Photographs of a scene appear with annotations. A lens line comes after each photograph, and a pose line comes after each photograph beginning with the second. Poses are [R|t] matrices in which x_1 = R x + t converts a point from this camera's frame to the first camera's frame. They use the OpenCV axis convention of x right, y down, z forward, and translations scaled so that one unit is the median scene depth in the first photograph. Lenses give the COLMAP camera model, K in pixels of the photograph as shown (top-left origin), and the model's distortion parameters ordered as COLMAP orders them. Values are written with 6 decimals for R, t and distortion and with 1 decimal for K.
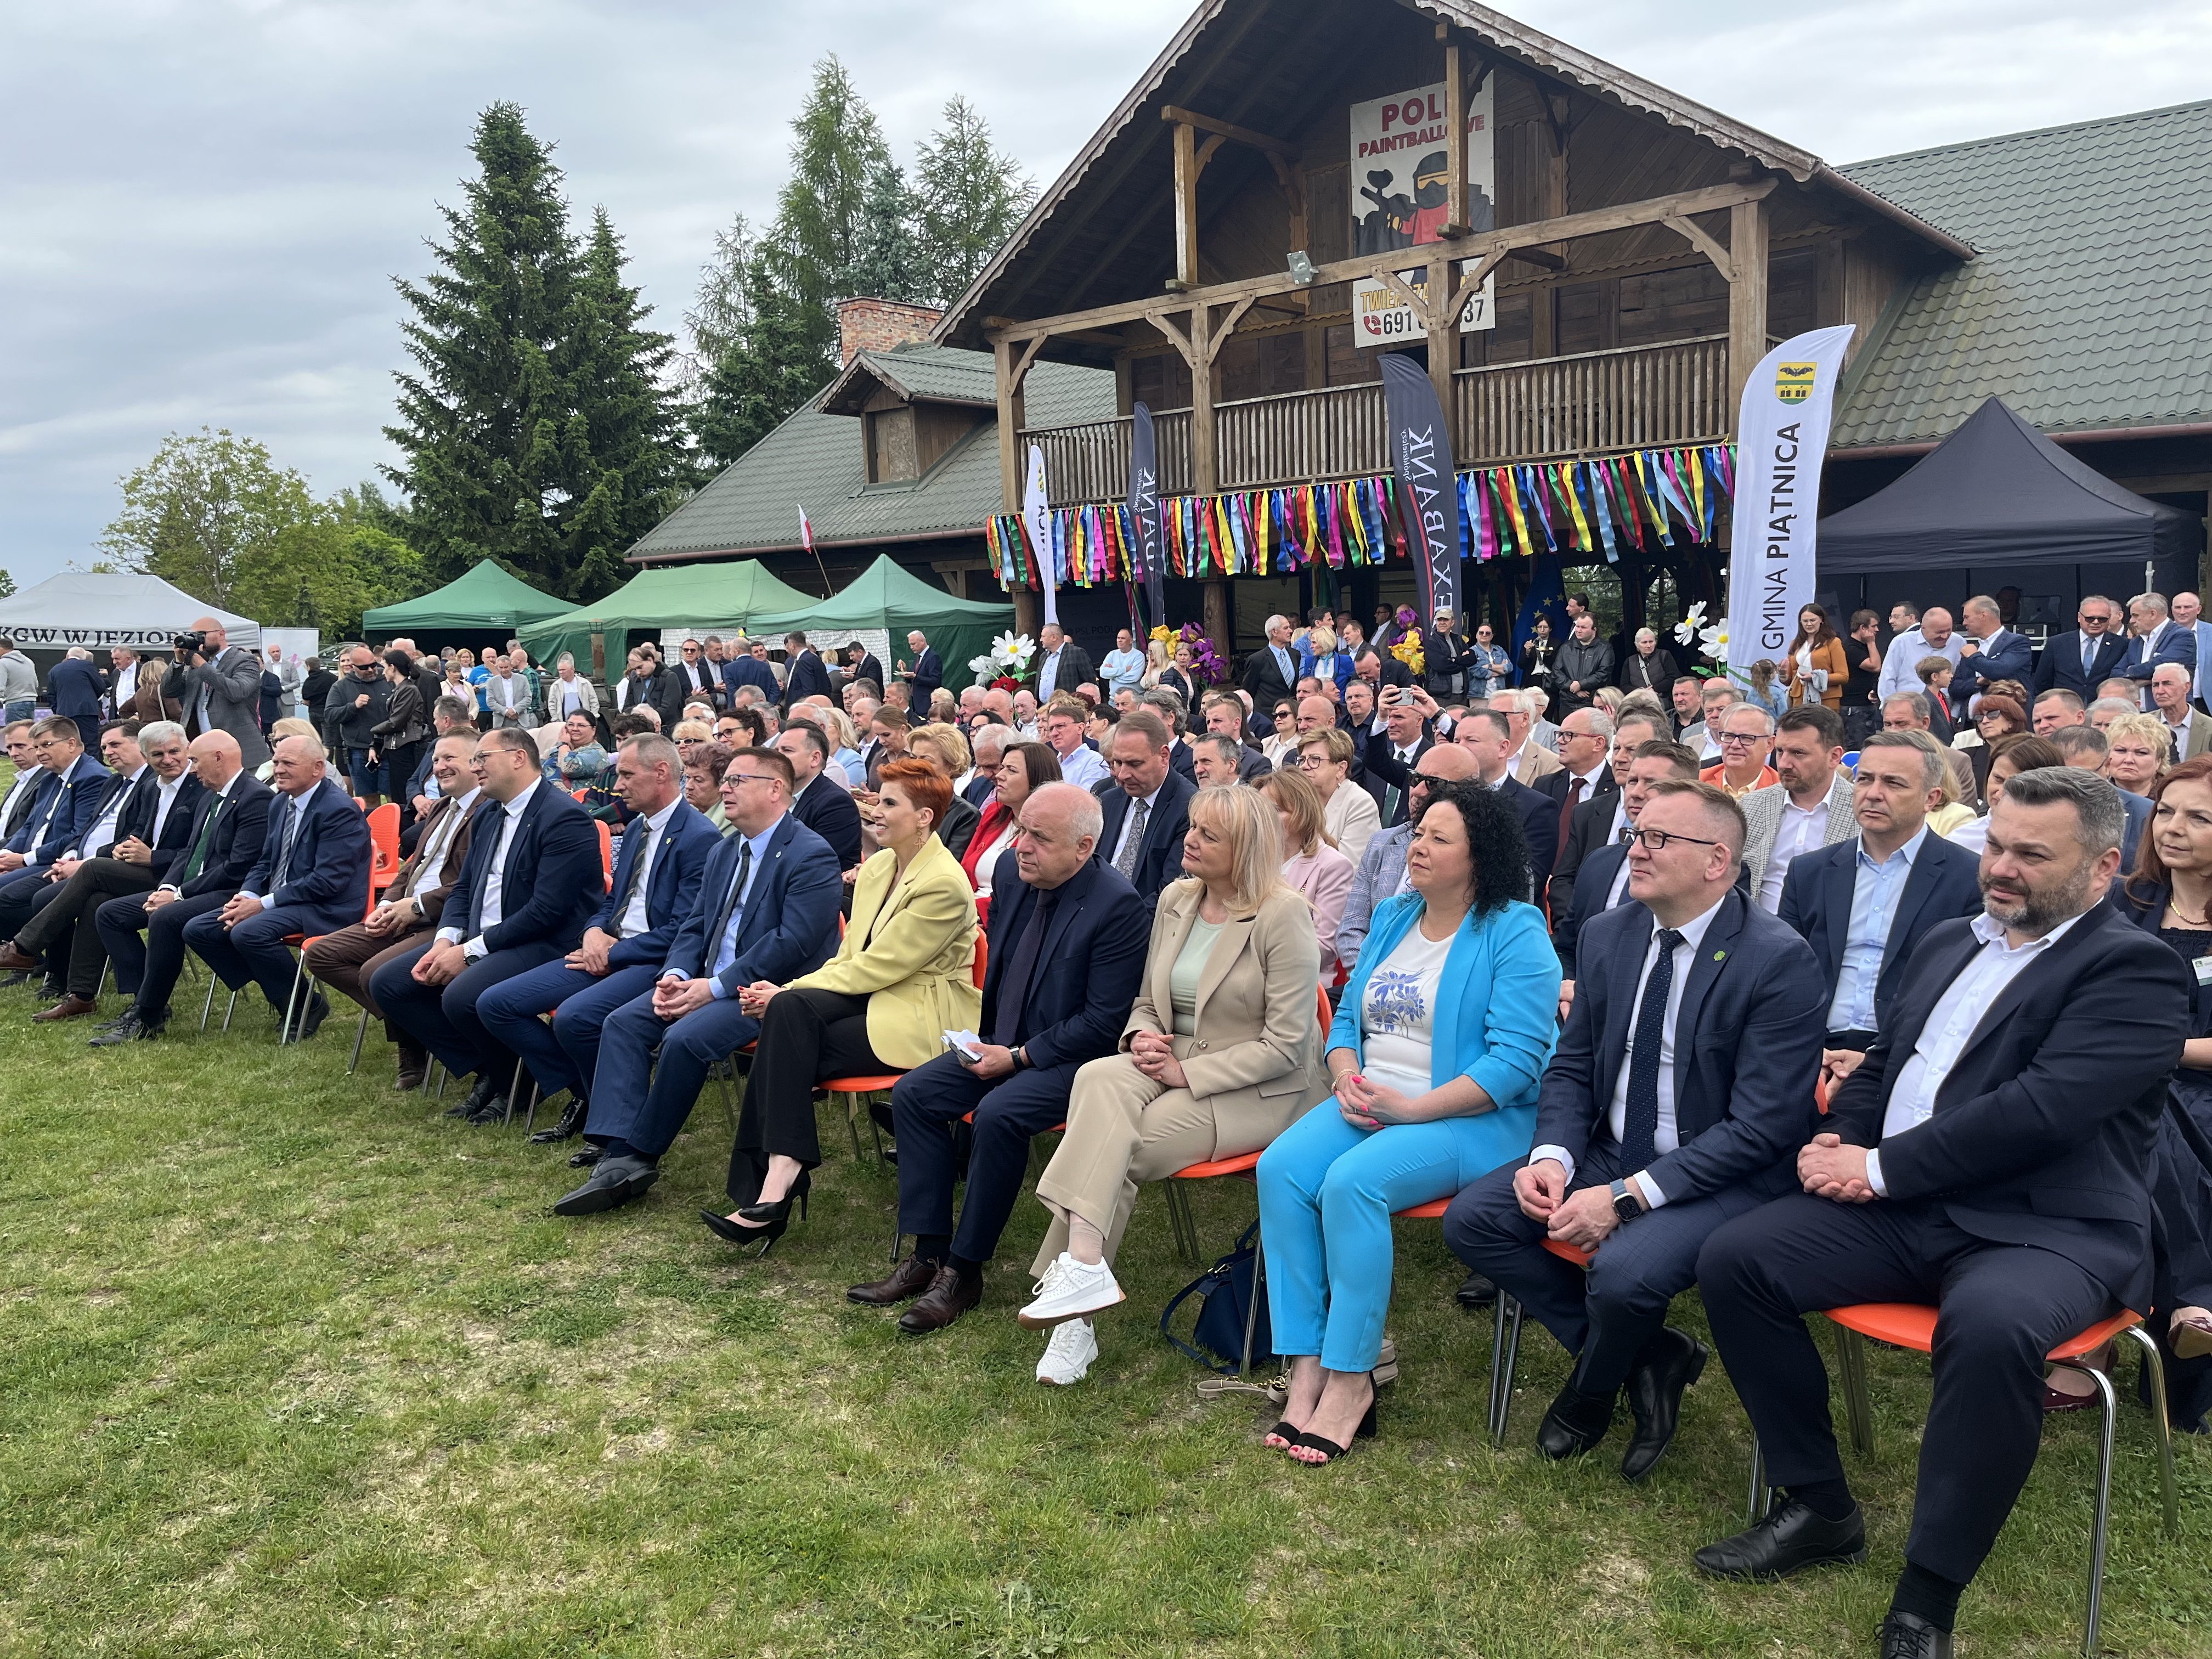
lens RADIAL K [[1887.9, 0, 1106.0], [0, 1887.9, 829.5], [0, 0, 1]] dist [0.029491, 0.001160]
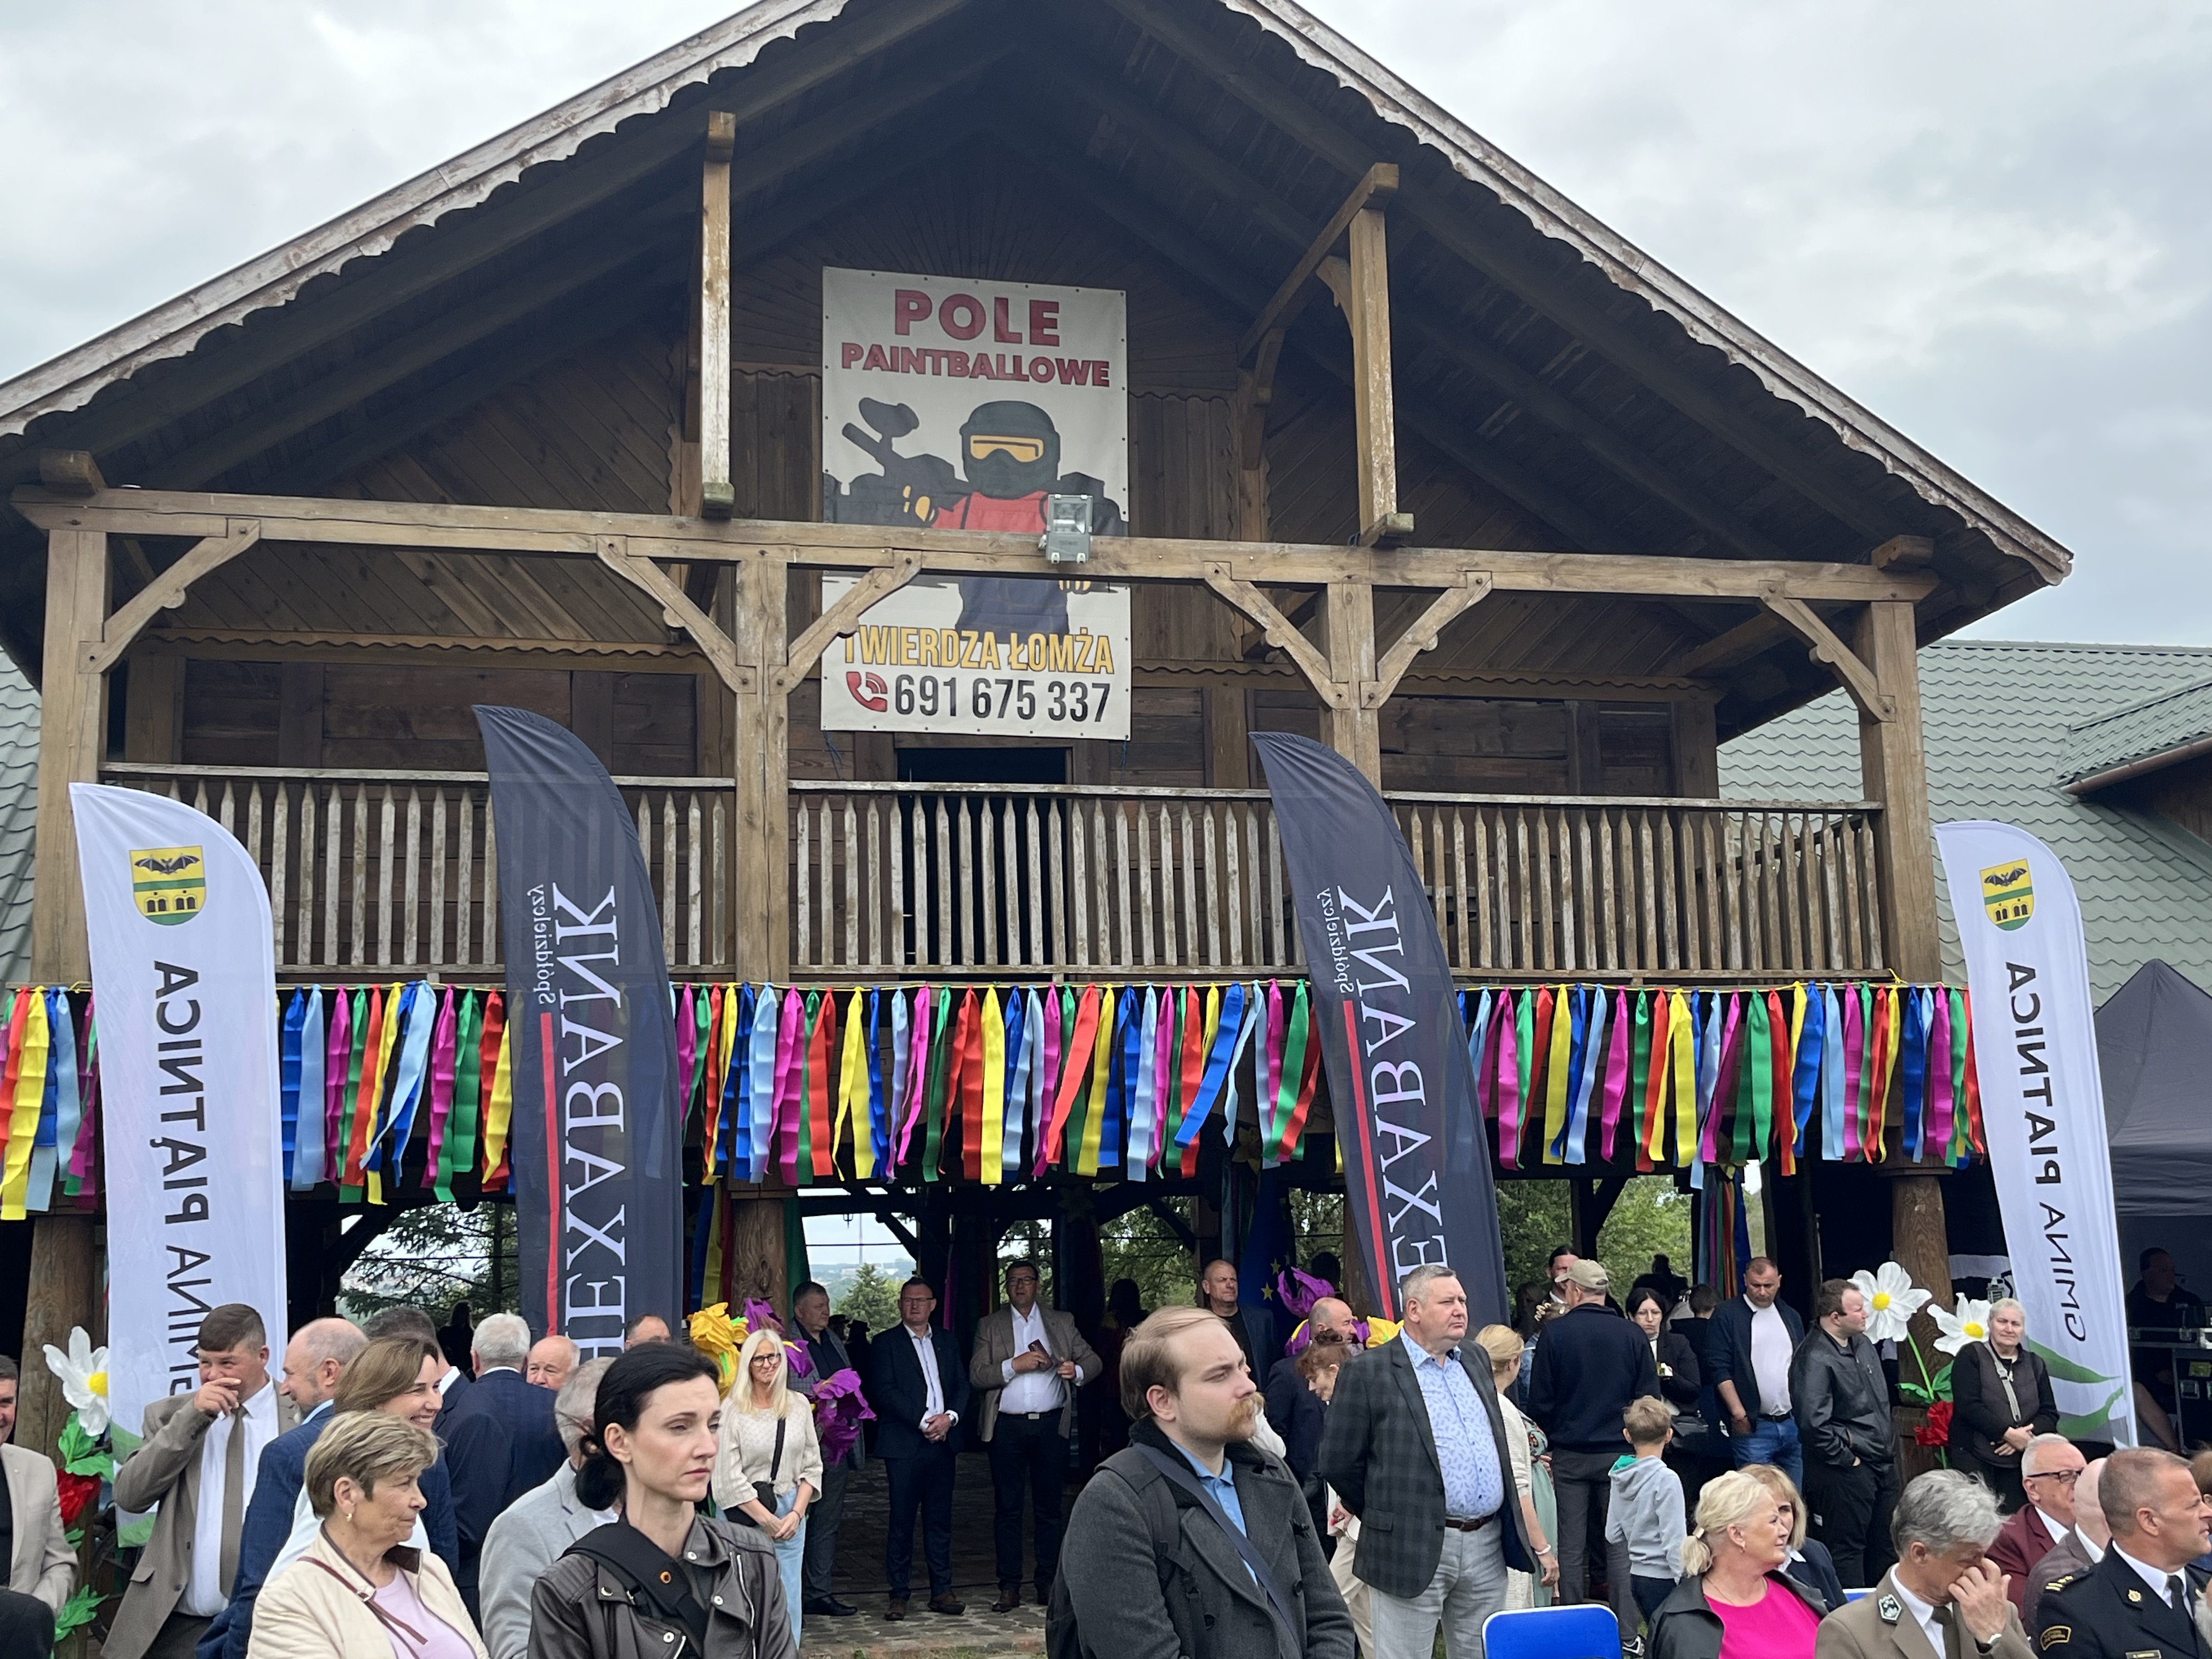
lens RADIAL K [[2574.3, 0, 1106.0], [0, 2574.3, 829.5], [0, 0, 1]] dist [0.097279, -0.042124]
pose [[0.550566, 0.164818, 0.818359, -0.396987], [0.100720, 0.960039, -0.261113, -0.057832], [-0.828693, 0.226186, 0.511964, 0.676913]]
